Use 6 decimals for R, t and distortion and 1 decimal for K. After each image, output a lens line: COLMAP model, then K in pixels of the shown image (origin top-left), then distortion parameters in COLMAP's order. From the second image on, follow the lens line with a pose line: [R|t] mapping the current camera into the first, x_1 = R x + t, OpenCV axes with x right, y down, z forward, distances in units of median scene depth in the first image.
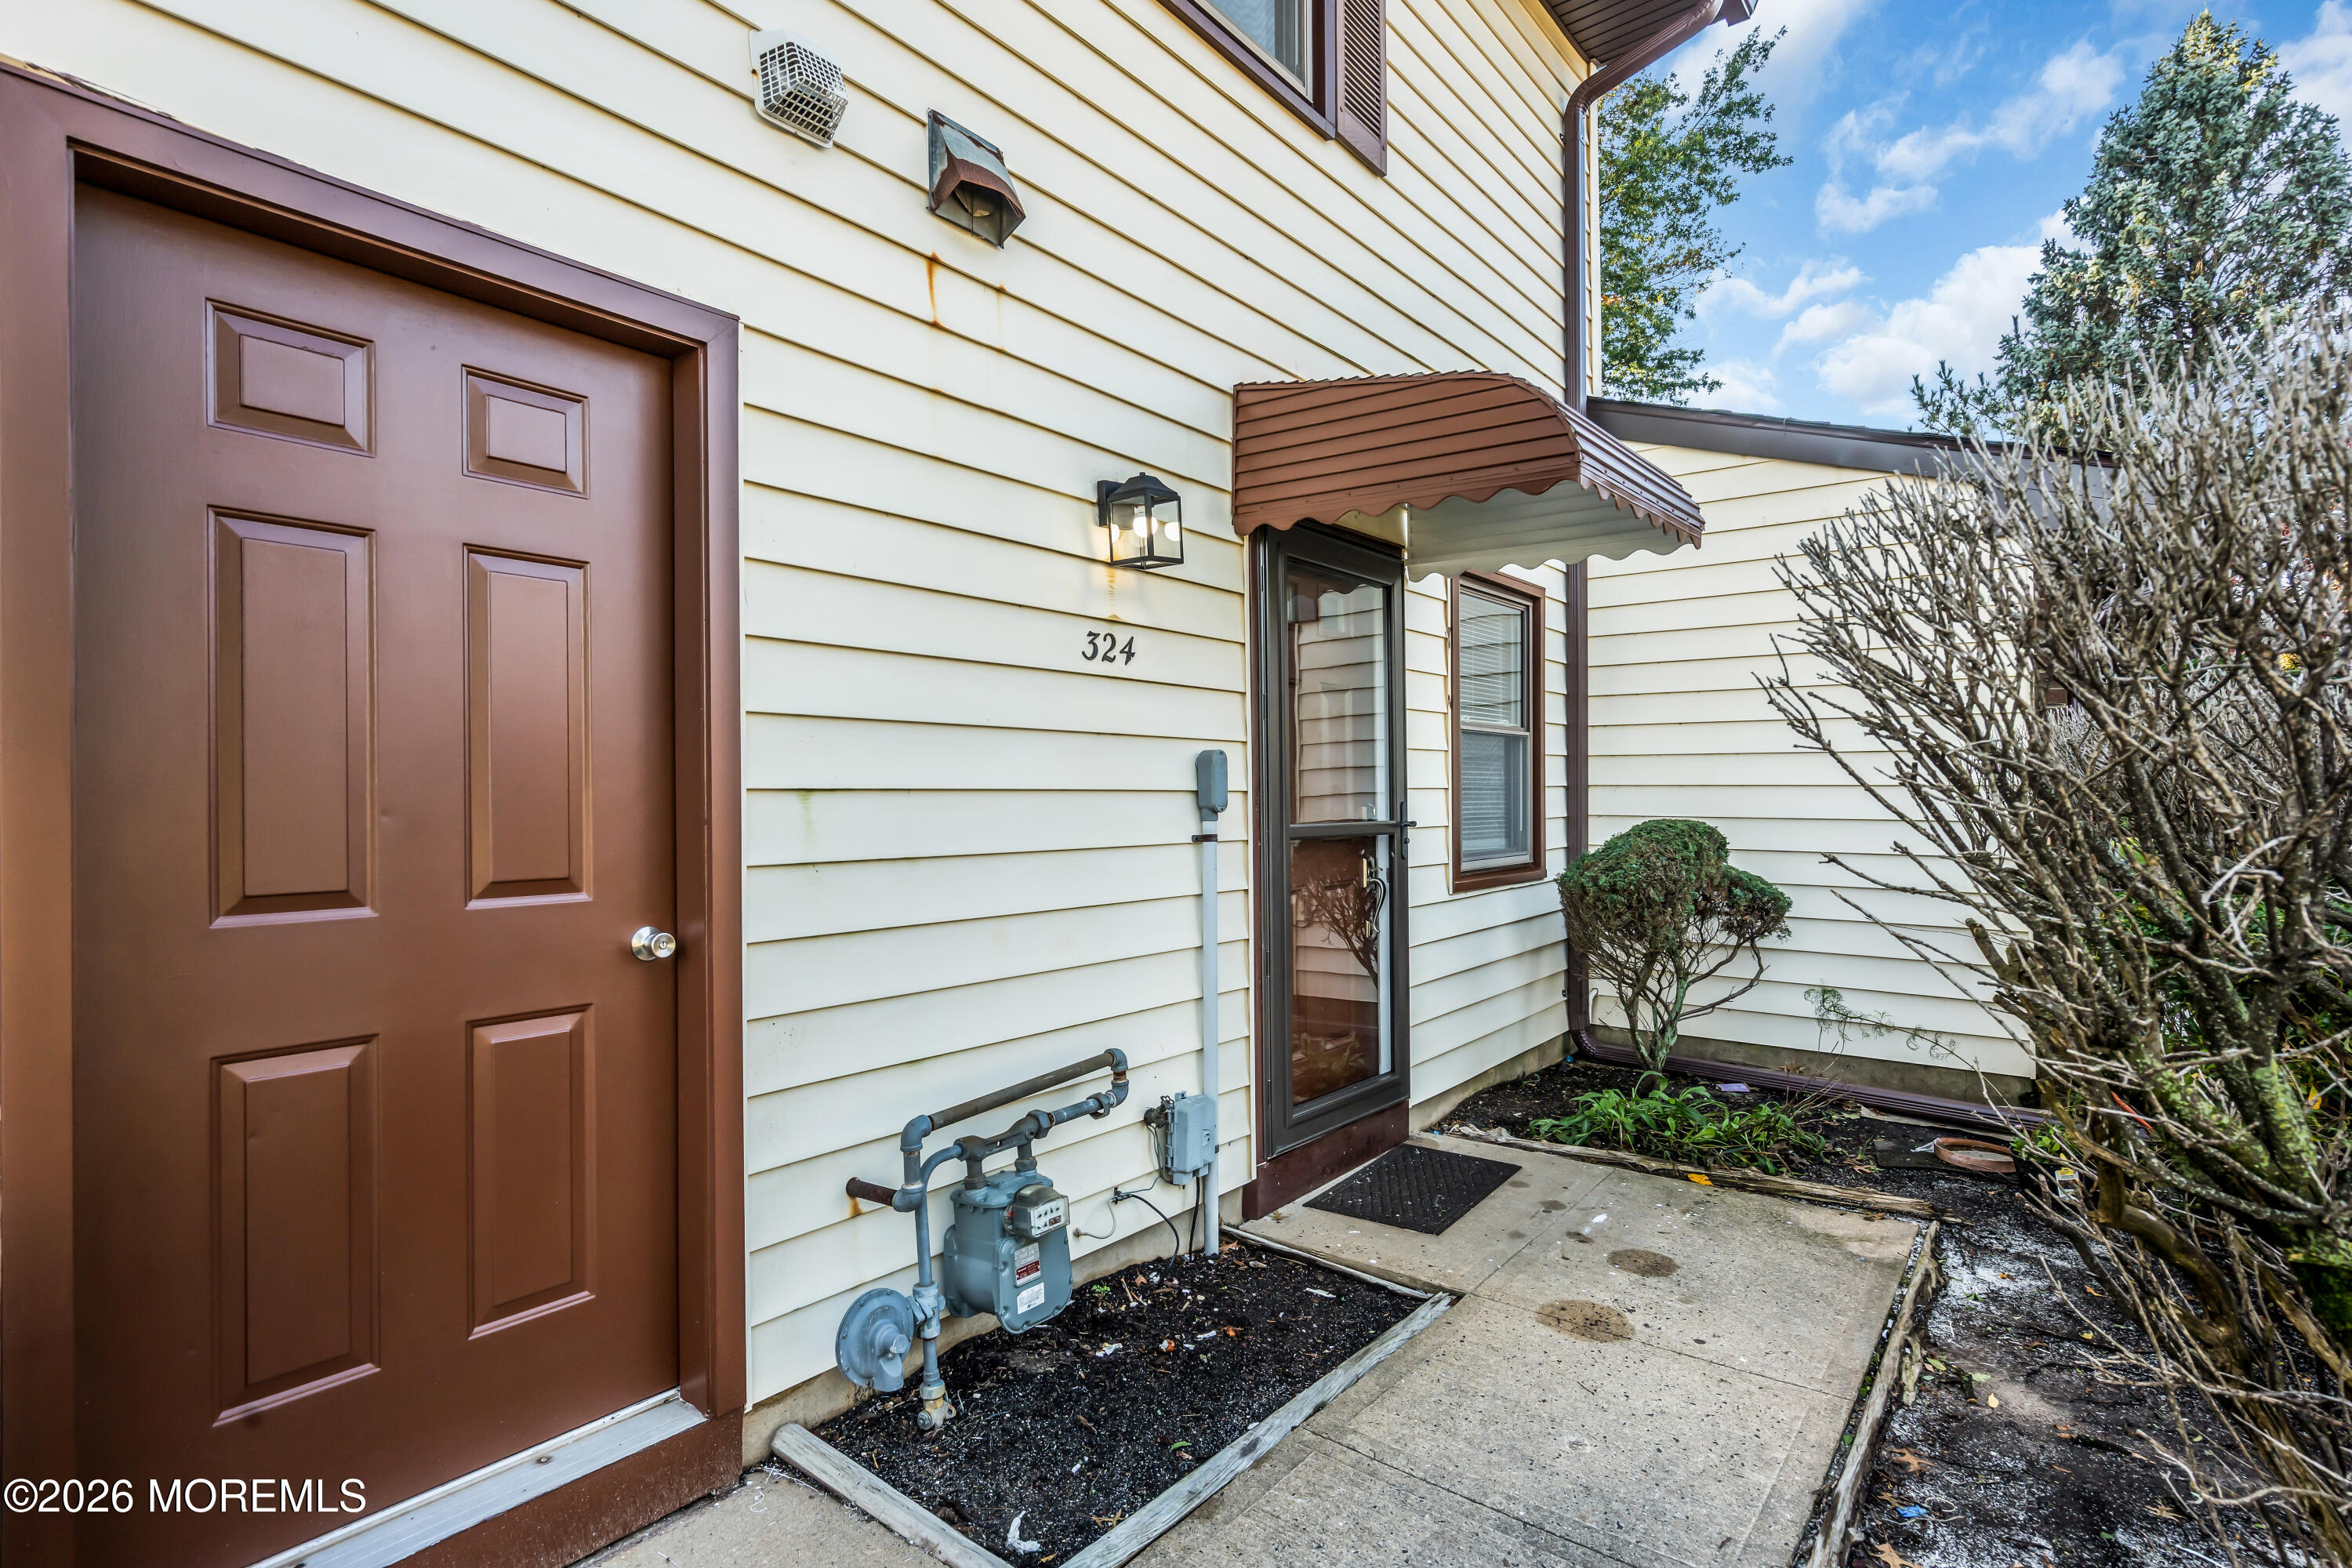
lens RADIAL K [[1177.6, 0, 1158.9], [0, 1177.6, 795.2], [0, 0, 1]] dist [0.002420, 0.001189]
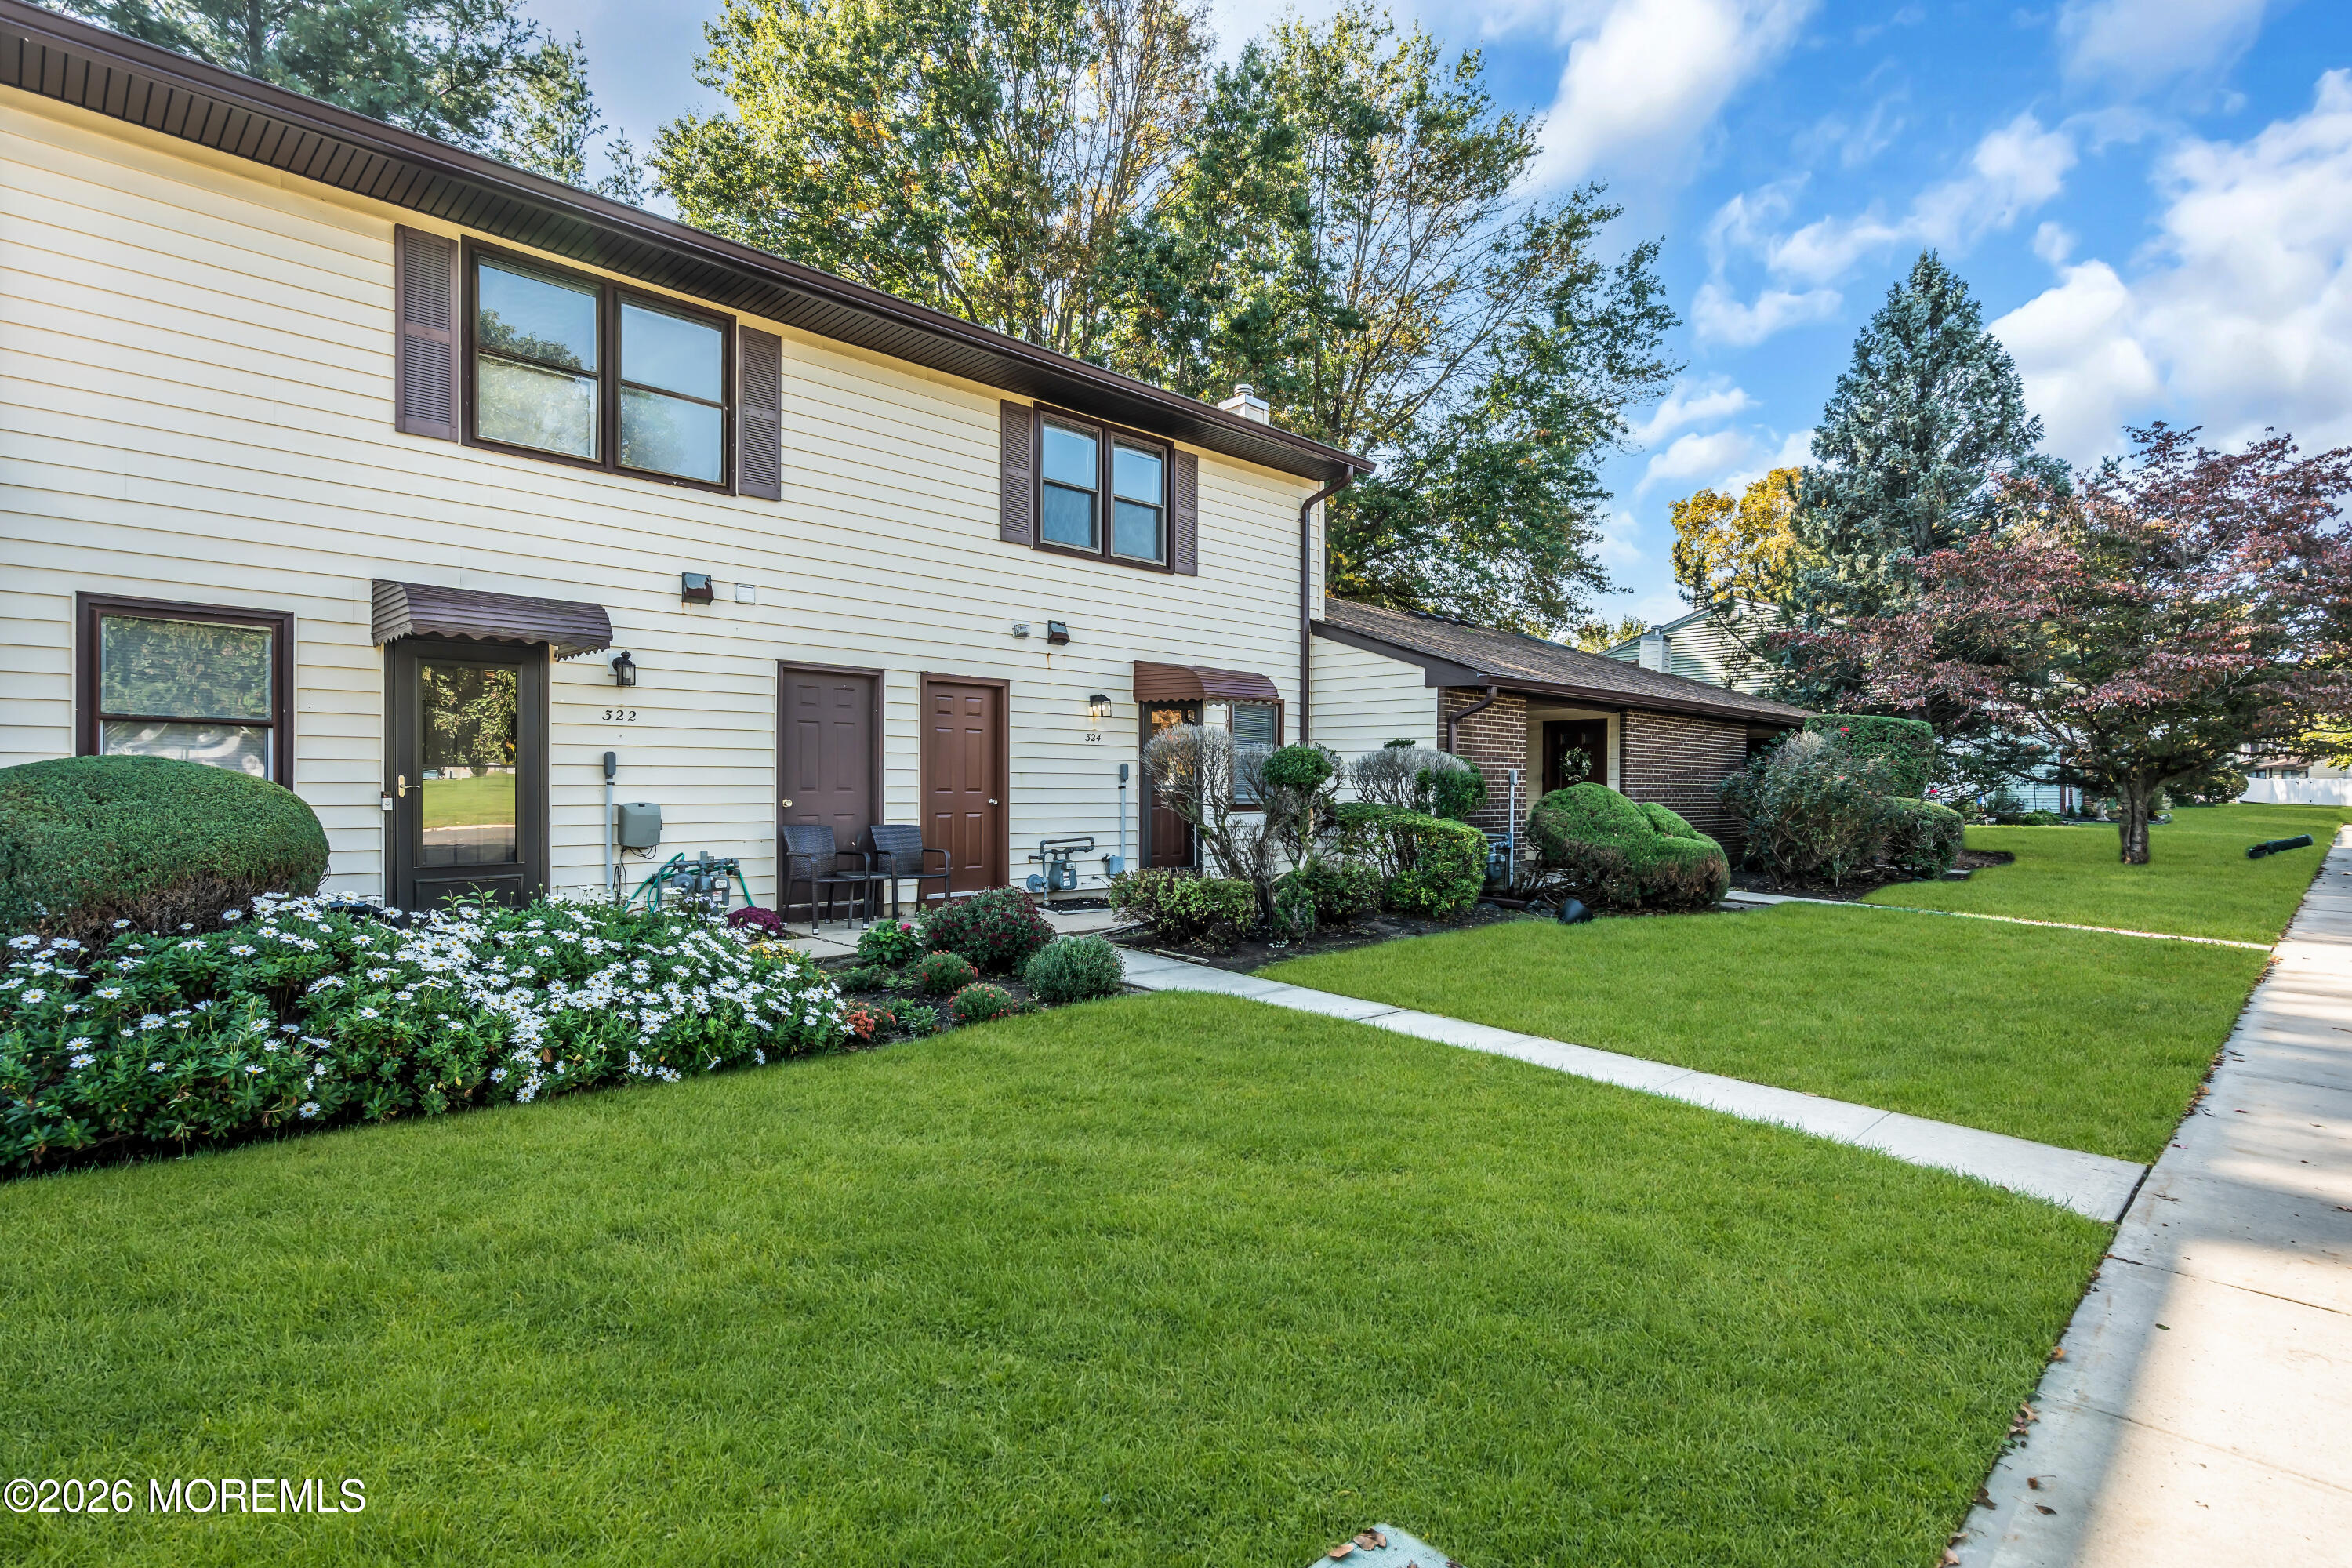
lens RADIAL K [[1184.4, 0, 1176.6], [0, 1184.4, 793.0], [0, 0, 1]] dist [0.006552, -0.000055]
pose [[0.994626, 0.010403, -0.103013, 0.735606], [-0.010019, 0.999941, 0.004238, 0.045411], [0.103051, -0.003183, 0.994671, -3.315640]]
